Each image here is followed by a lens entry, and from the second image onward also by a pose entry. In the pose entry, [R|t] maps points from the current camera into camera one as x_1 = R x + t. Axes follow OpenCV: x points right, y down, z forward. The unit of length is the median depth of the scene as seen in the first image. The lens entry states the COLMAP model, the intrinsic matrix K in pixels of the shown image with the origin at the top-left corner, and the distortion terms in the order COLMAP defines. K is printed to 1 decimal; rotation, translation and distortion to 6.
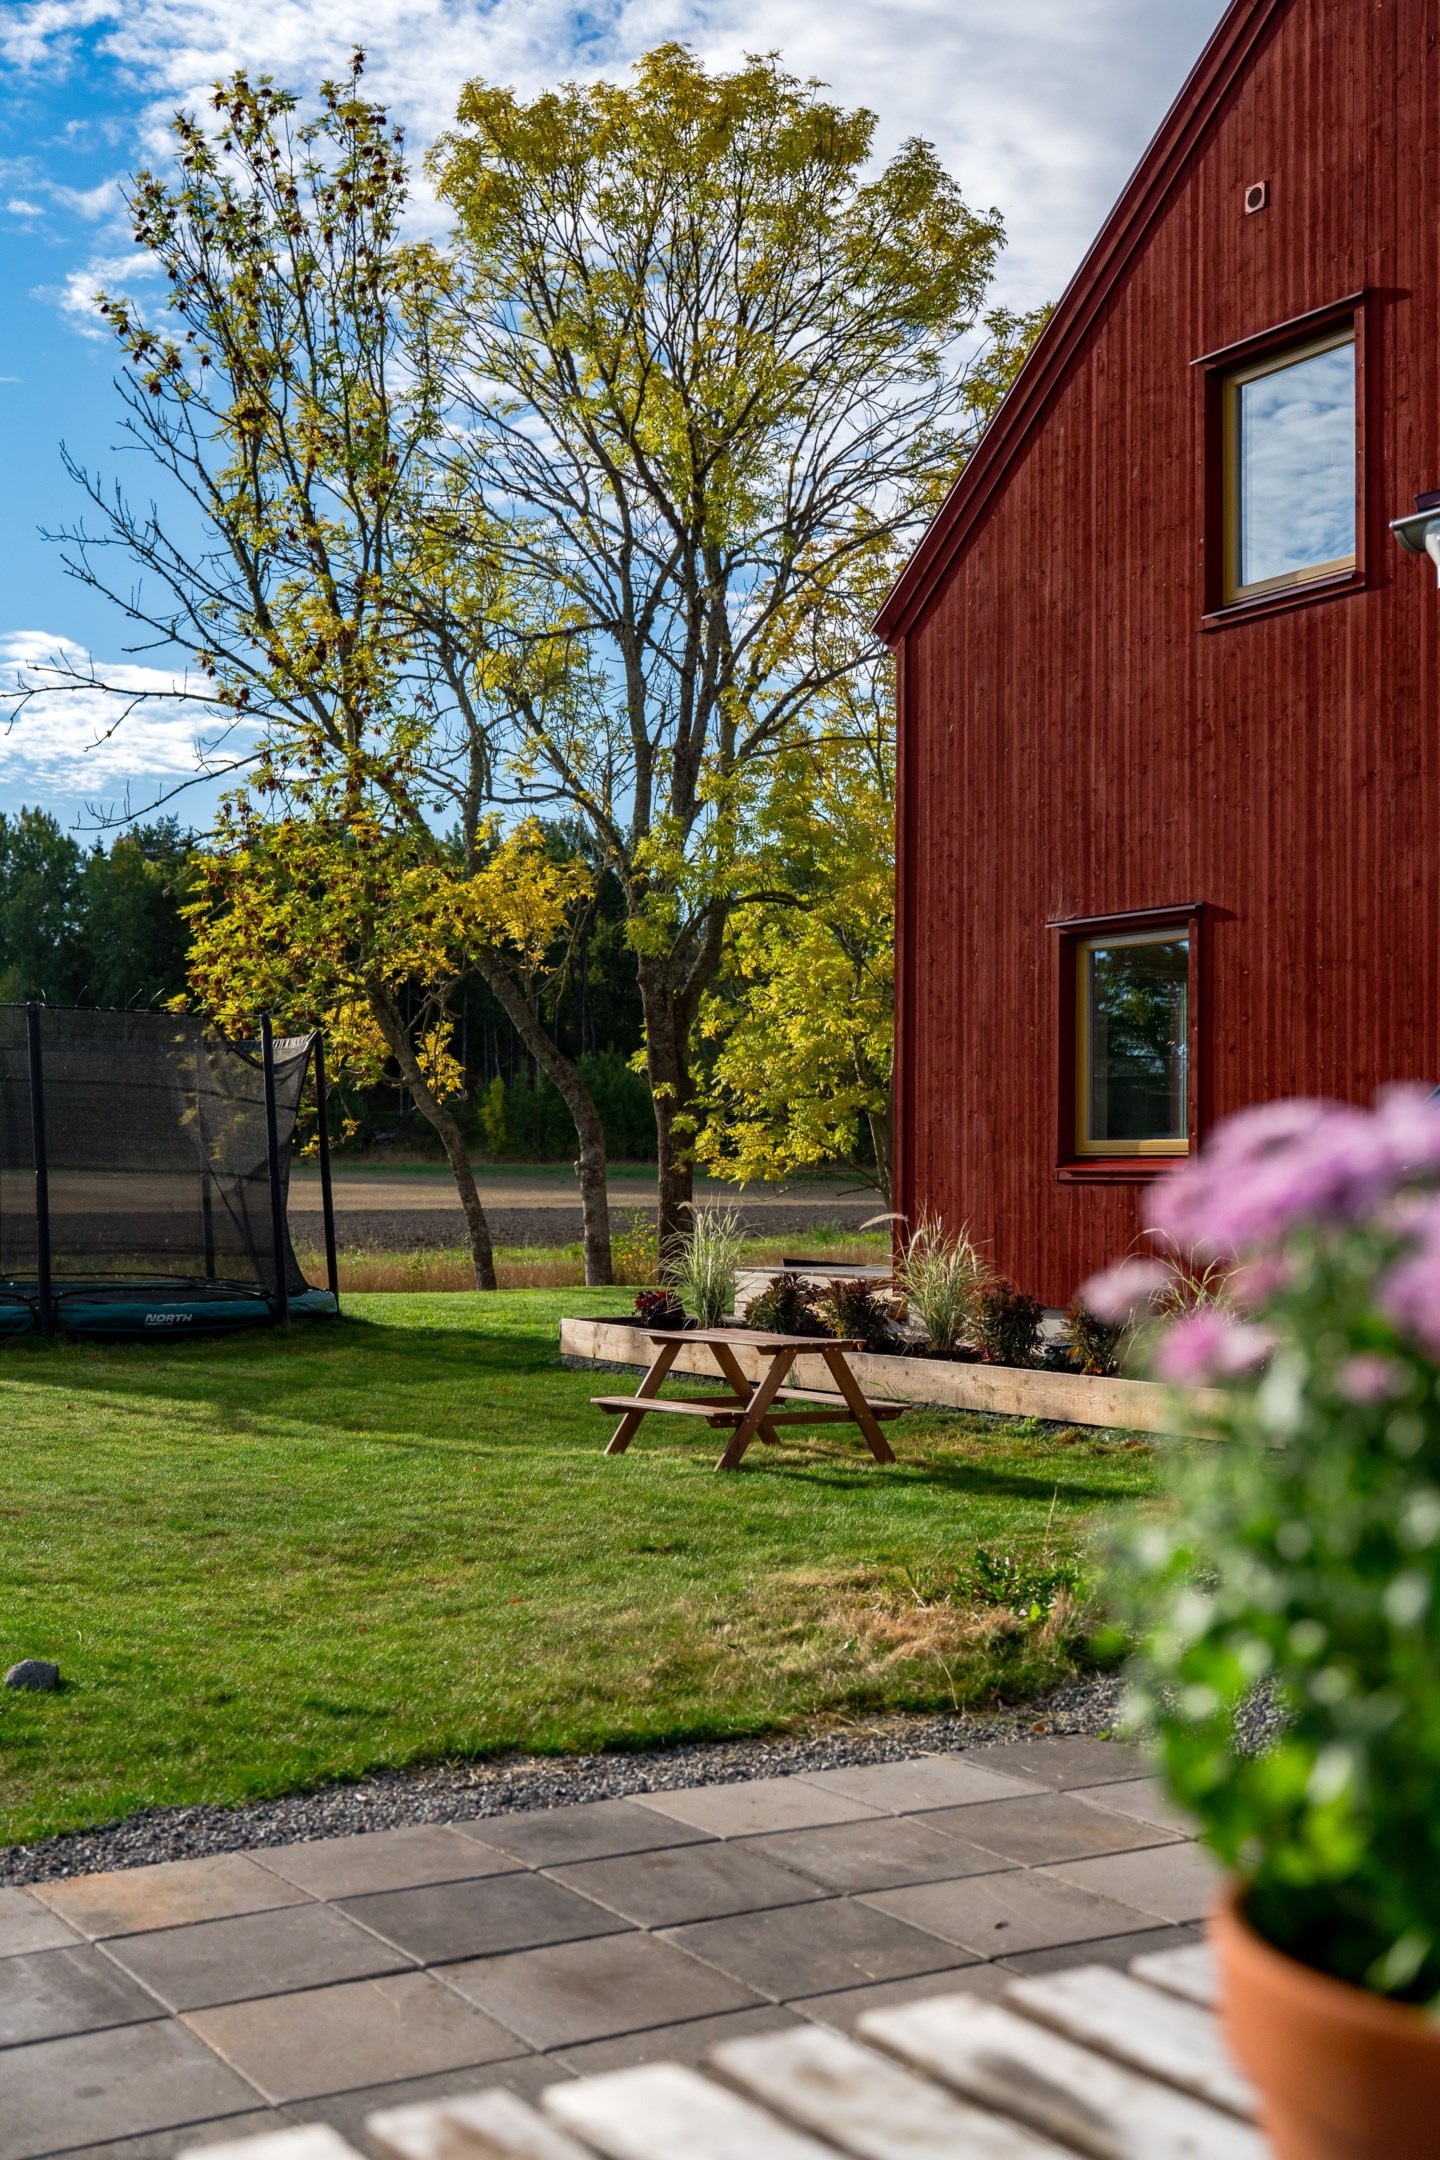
lens RADIAL K [[2042.0, 0, 740.4], [0, 2042.0, 1099.5], [0, 0, 1]] dist [0.046443, 0.000000]
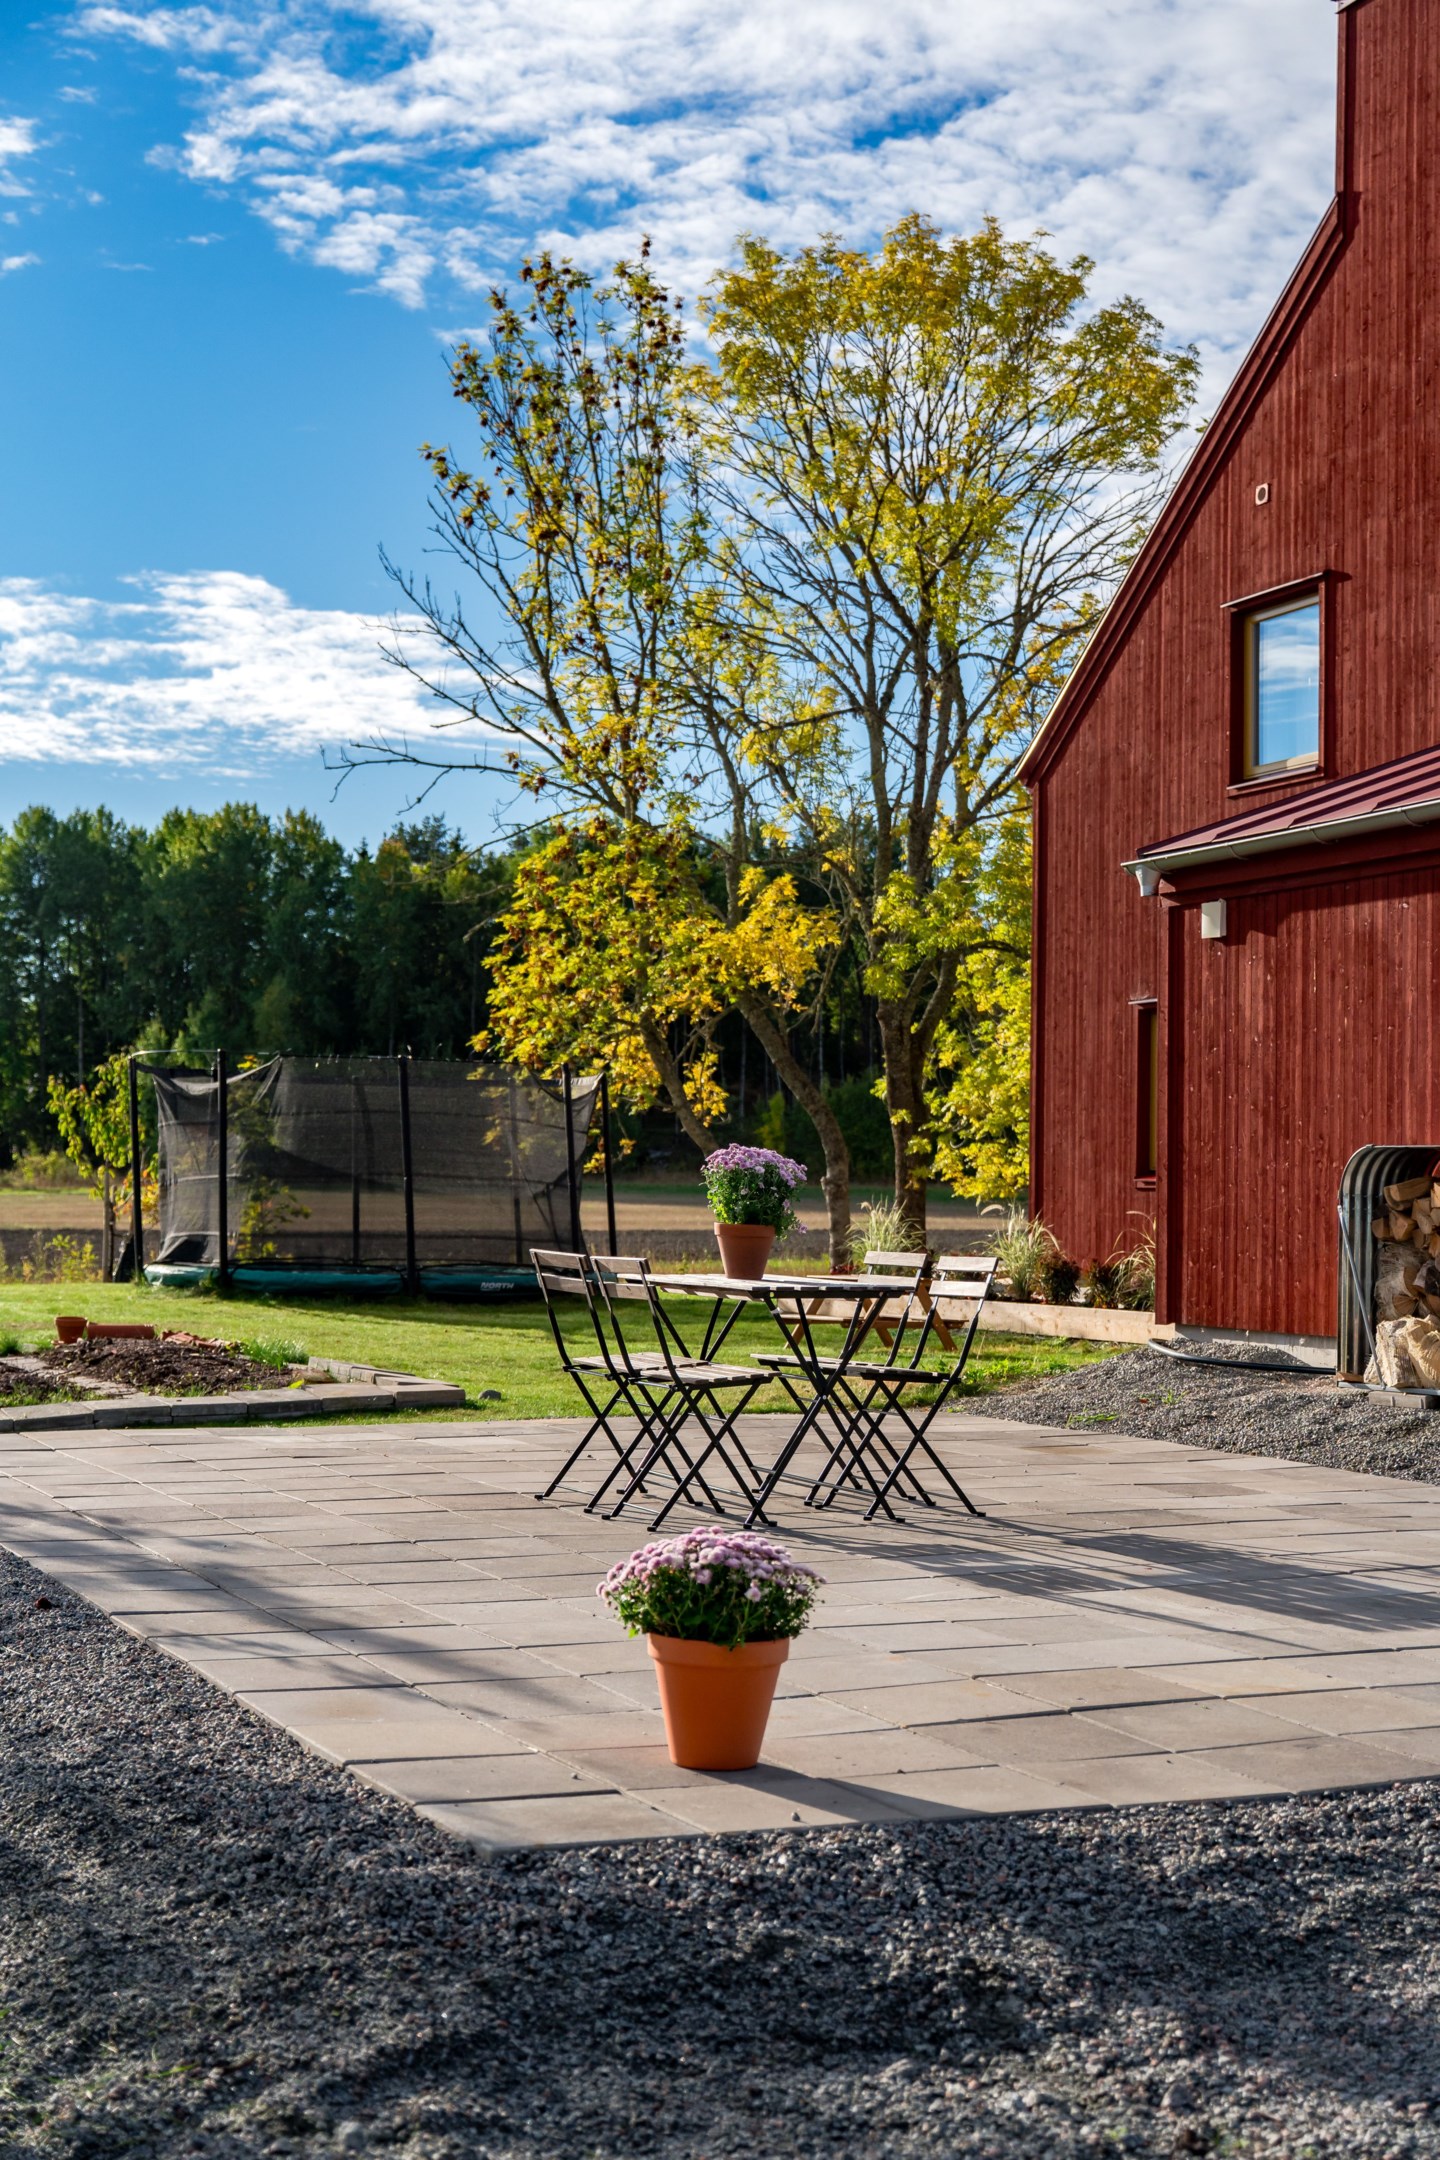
lens RADIAL K [[2712.5, 0, 730.5], [0, 2712.5, 1085.7], [0, 0, 1]] dist [0.151476, 0.000000]
pose [[0.989090, 0.002290, -0.147292, 0.093427], [-0.003801, 0.999943, -0.009974, -0.006175], [0.147261, 0.010425, 0.989043, -0.510322]]
